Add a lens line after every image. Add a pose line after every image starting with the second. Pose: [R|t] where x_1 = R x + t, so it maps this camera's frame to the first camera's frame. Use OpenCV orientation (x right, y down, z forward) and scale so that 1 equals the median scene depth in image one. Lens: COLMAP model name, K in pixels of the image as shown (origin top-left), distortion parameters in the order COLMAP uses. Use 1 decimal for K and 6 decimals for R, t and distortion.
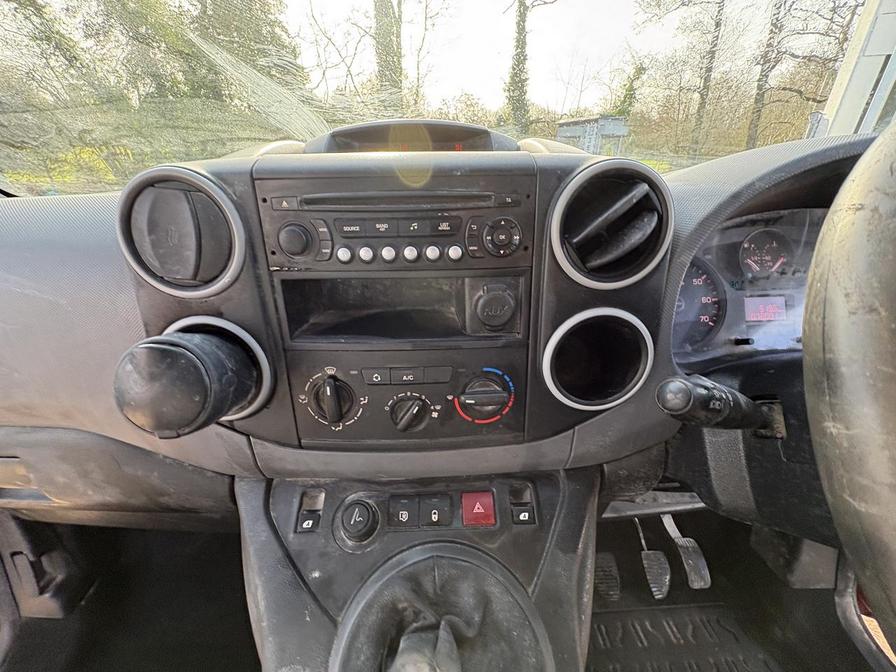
lens RADIAL K [[358.5, 0, 449.2], [0, 358.5, 339.9], [0, 0, 1]] dist [0.001133, 0.000433]
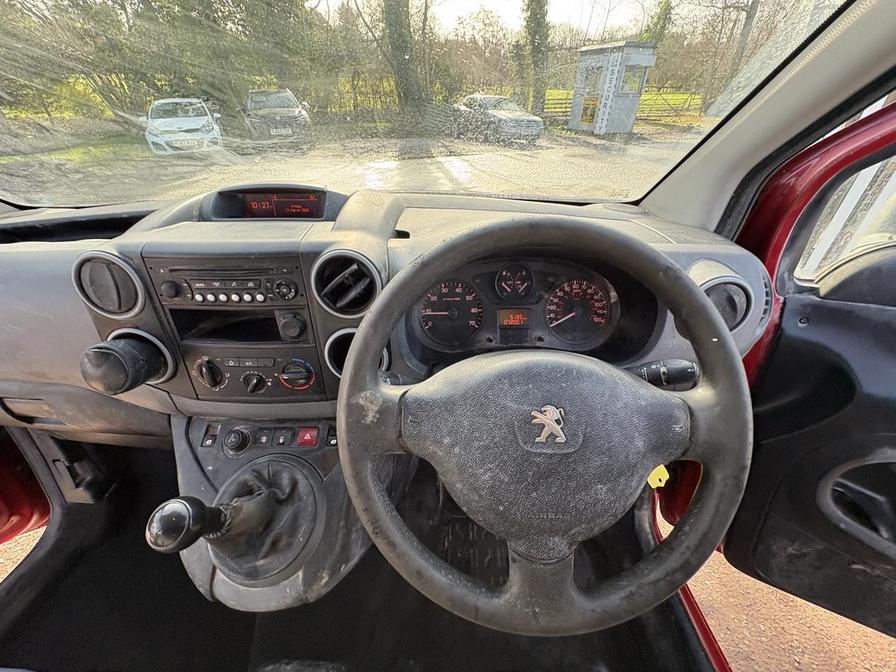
lens RADIAL K [[356.6, 0, 449.2], [0, 356.6, 339.7], [0, 0, 1]] dist [0.000018, 0.000369]
pose [[0.999359, 0.023152, -0.027300, 0.853424], [-0.018970, 0.989317, 0.144542, -0.263722], [0.030354, -0.143932, 0.989122, -0.638634]]
